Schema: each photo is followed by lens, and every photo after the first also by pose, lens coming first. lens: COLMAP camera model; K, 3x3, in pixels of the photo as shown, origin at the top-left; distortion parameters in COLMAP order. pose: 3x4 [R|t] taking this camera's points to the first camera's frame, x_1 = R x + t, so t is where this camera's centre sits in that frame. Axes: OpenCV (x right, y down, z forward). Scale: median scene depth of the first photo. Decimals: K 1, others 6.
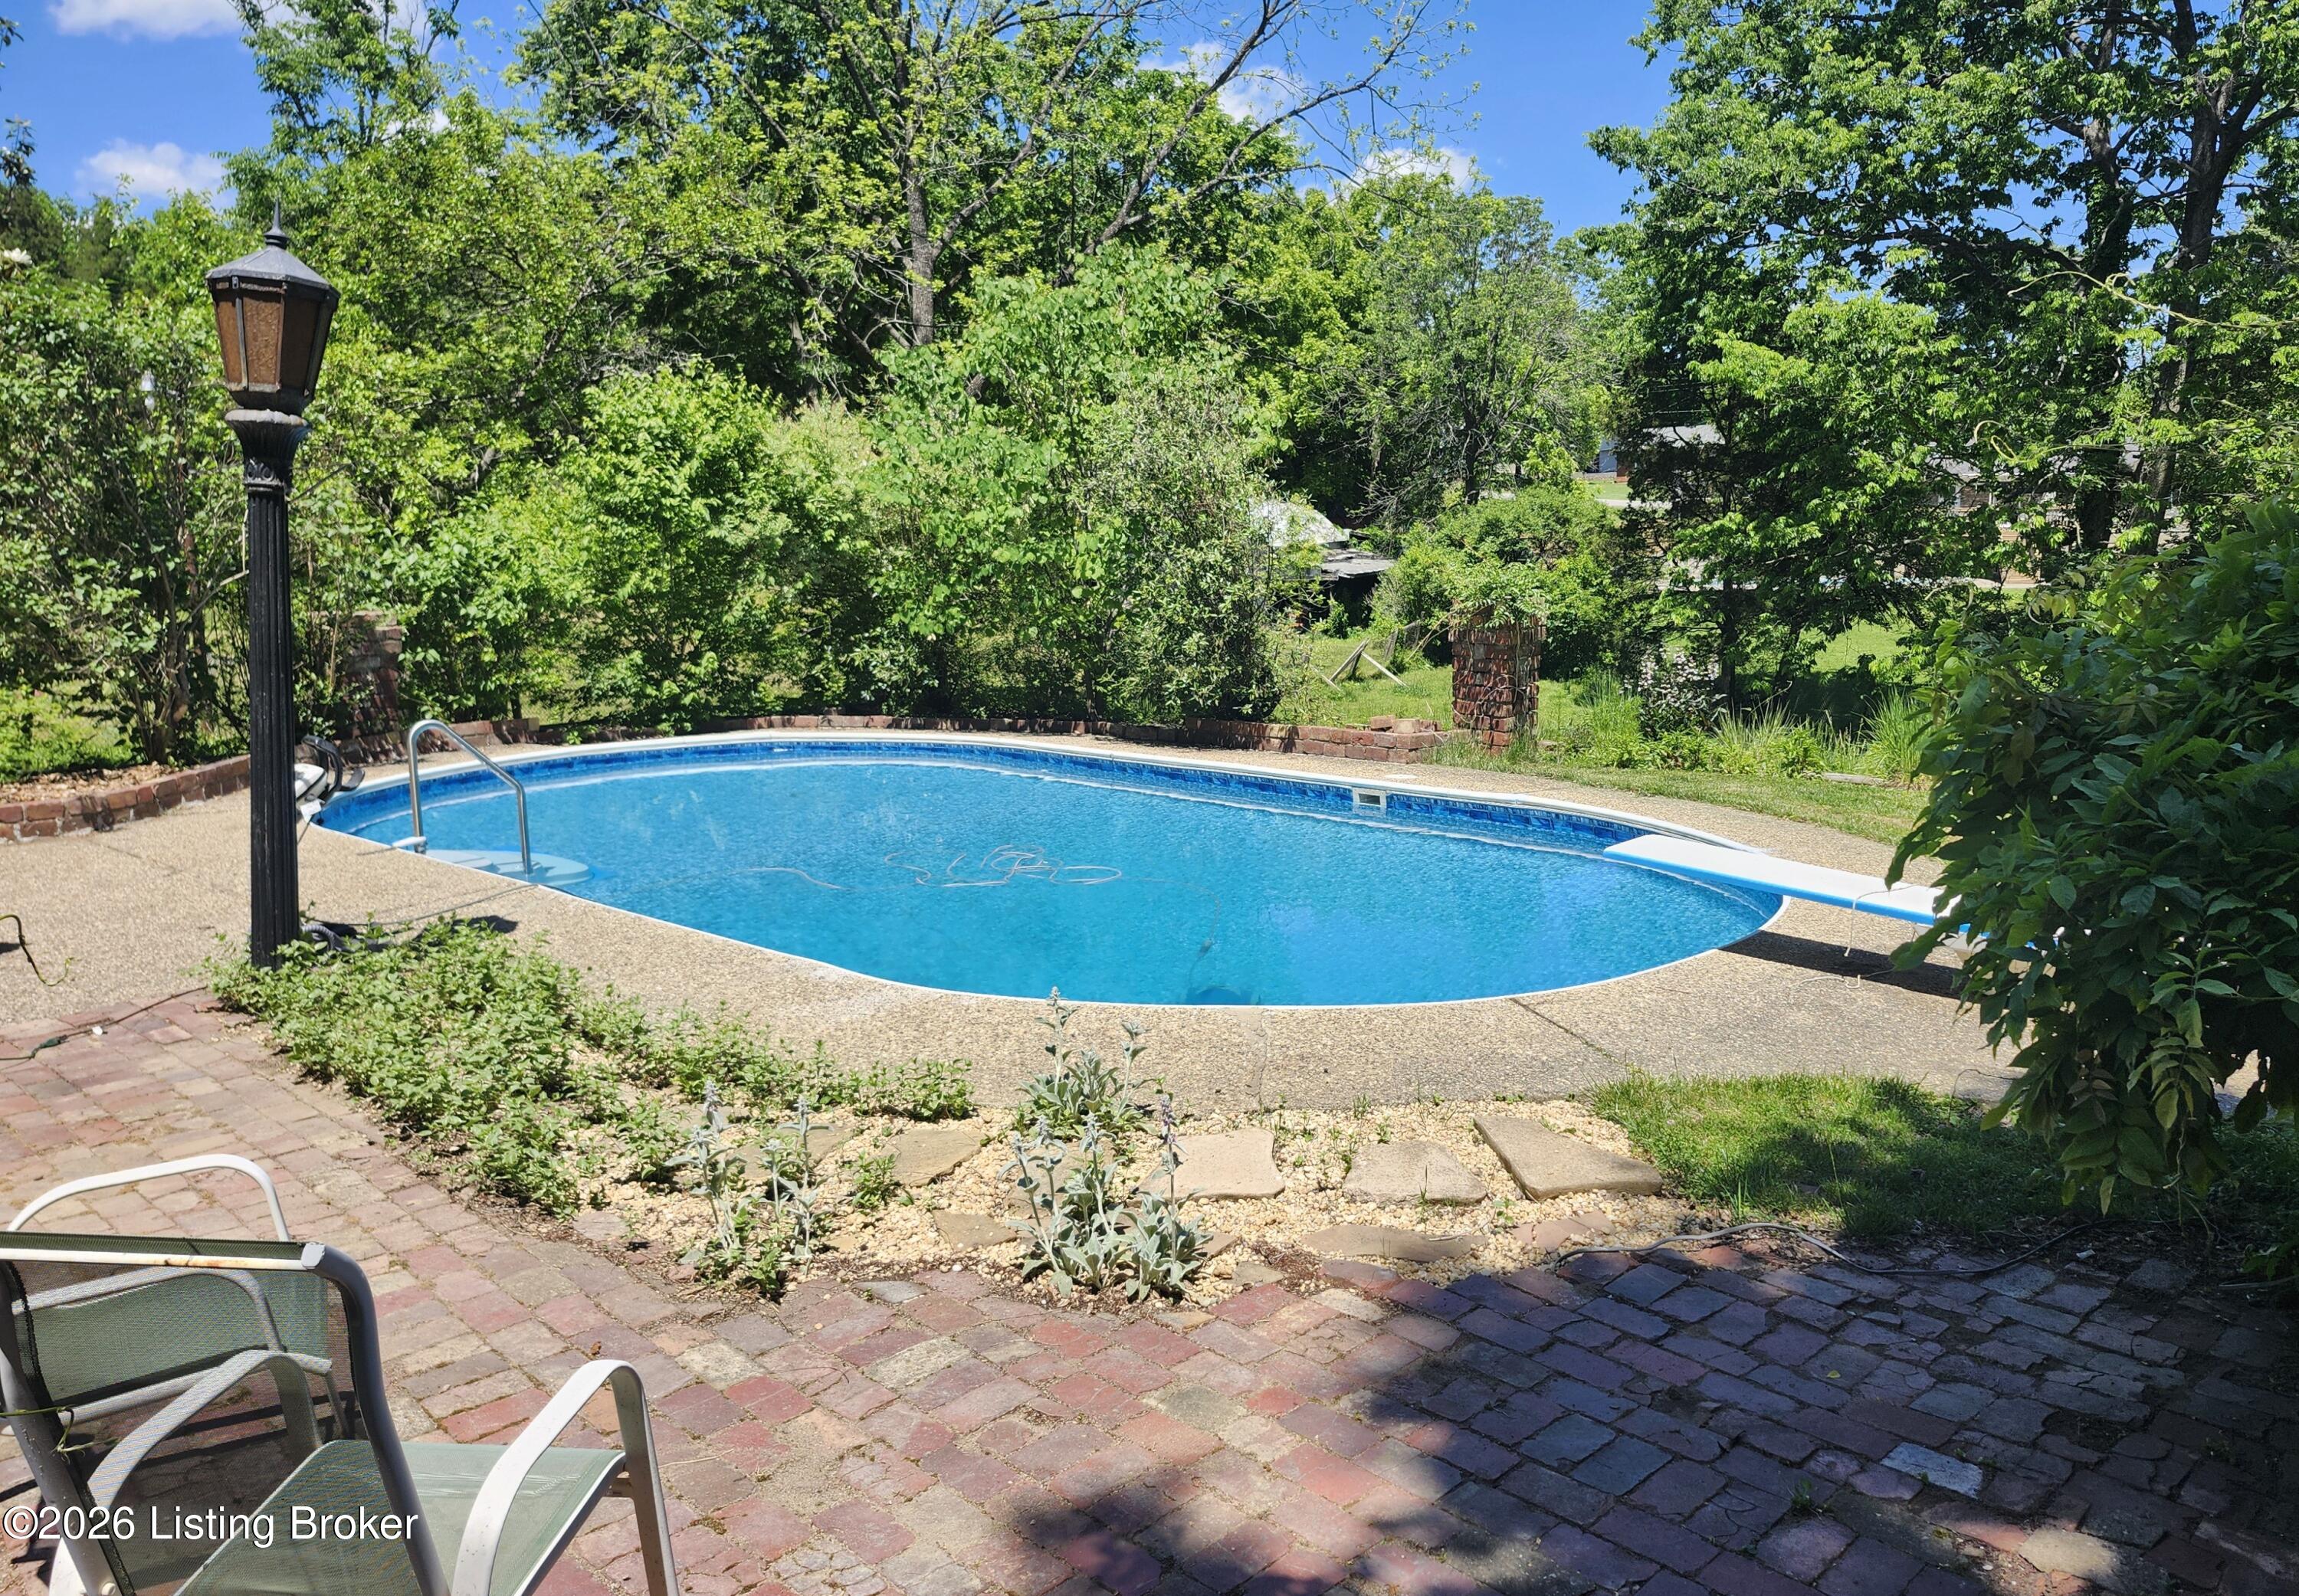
lens RADIAL K [[1625.7, 0, 1213.8], [0, 1625.7, 719.0], [0, 0, 1]] dist [0.125600, -0.143131]
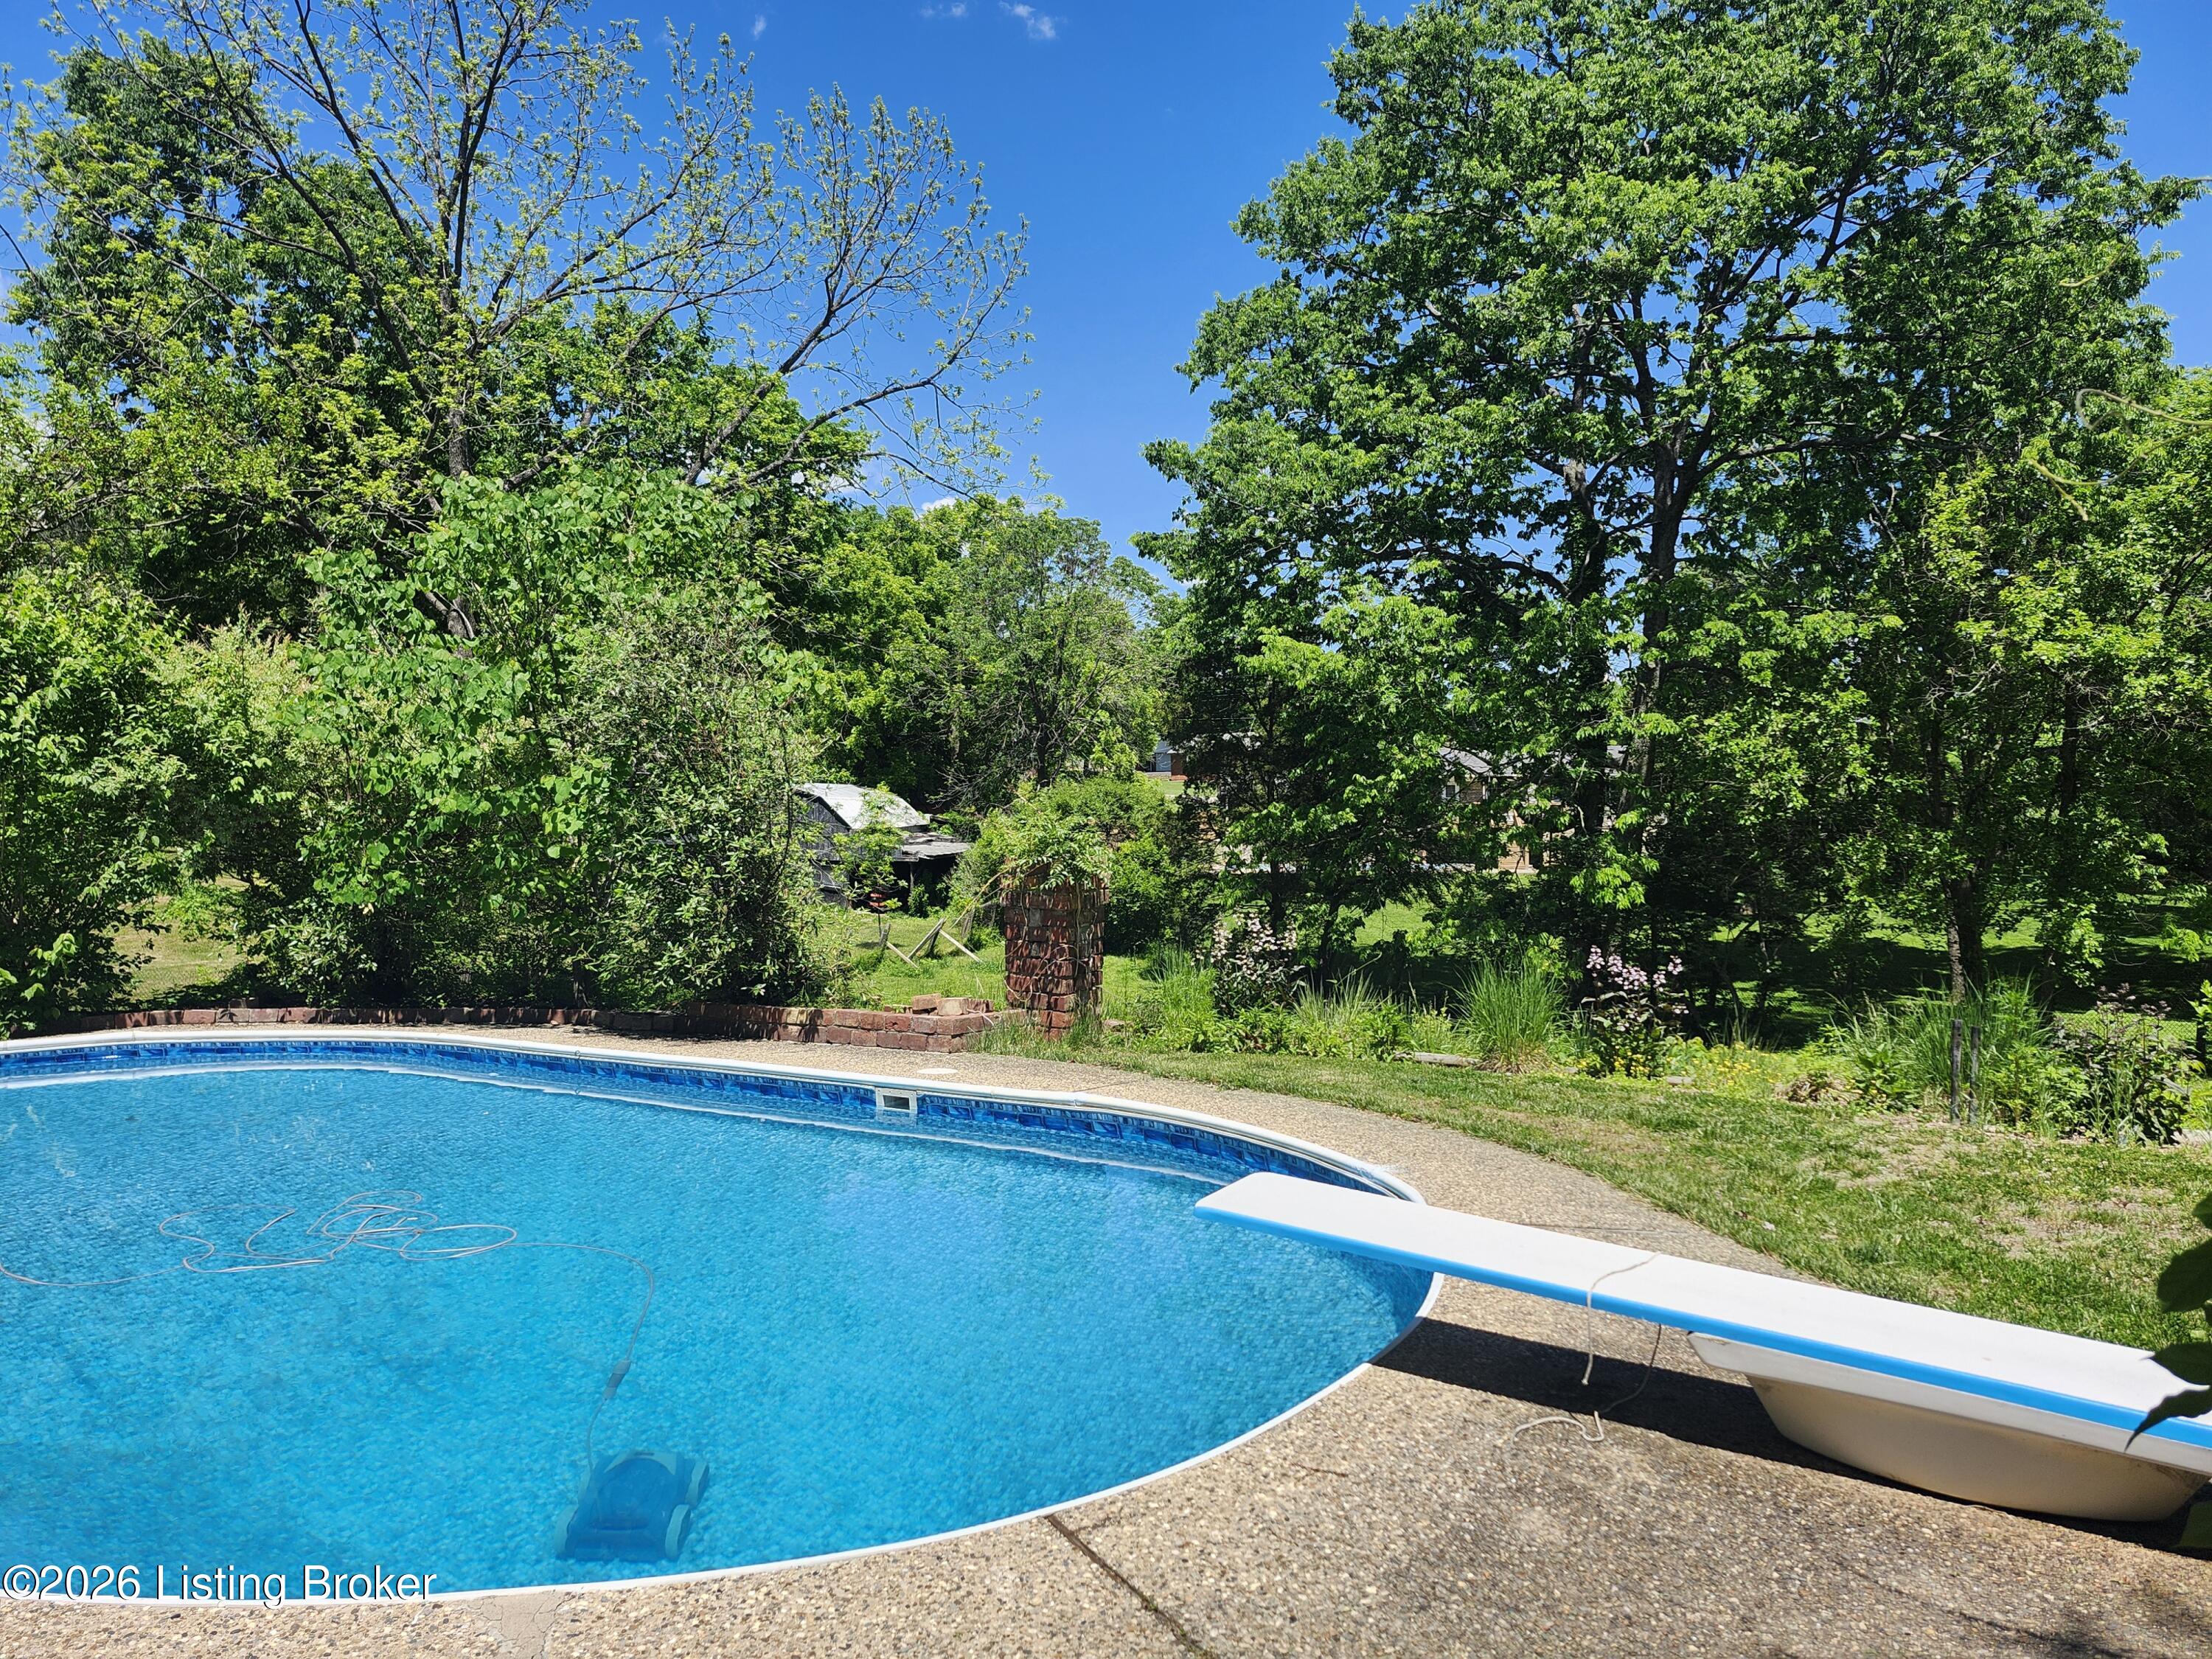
lens RADIAL K [[1467.9, 0, 1106.0], [0, 1467.9, 829.5], [0, 0, 1]] dist [0.137874, -0.138874]
pose [[0.981043, 0.006947, 0.193668, 0.025003], [0.014608, 0.993863, -0.109647, -0.001103], [-0.193241, 0.110397, 0.974921, 0.118077]]
